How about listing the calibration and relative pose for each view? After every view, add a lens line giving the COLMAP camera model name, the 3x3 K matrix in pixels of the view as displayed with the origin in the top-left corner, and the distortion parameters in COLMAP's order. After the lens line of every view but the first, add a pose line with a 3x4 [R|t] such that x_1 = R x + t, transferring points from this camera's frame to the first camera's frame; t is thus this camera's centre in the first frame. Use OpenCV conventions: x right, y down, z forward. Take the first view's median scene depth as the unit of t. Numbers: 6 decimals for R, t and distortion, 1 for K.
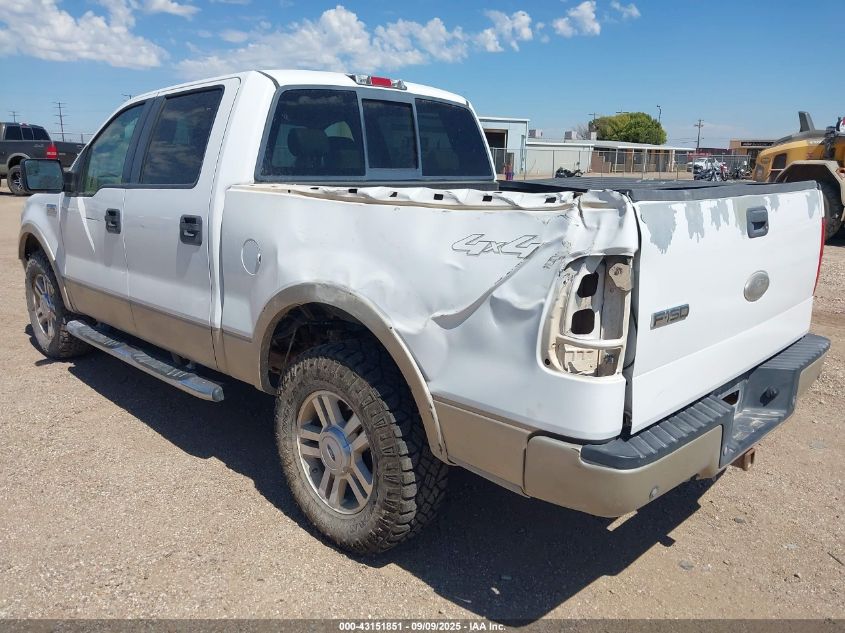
lens RADIAL K [[684.3, 0, 422.5], [0, 684.3, 316.5], [0, 0, 1]] dist [0.069398, -0.108968]
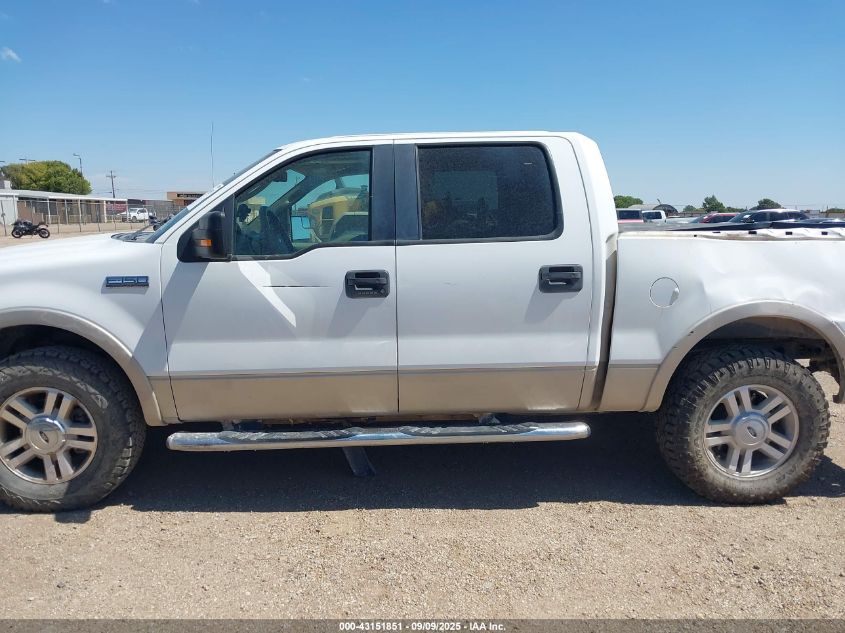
lens RADIAL K [[684.3, 0, 422.5], [0, 684.3, 316.5], [0, 0, 1]] dist [0.069398, -0.108968]
pose [[0.663160, -0.120285, 0.738749, -0.805932], [0.171882, 0.985099, 0.006102, -0.071720], [-0.728475, 0.122931, 0.673953, 0.293428]]
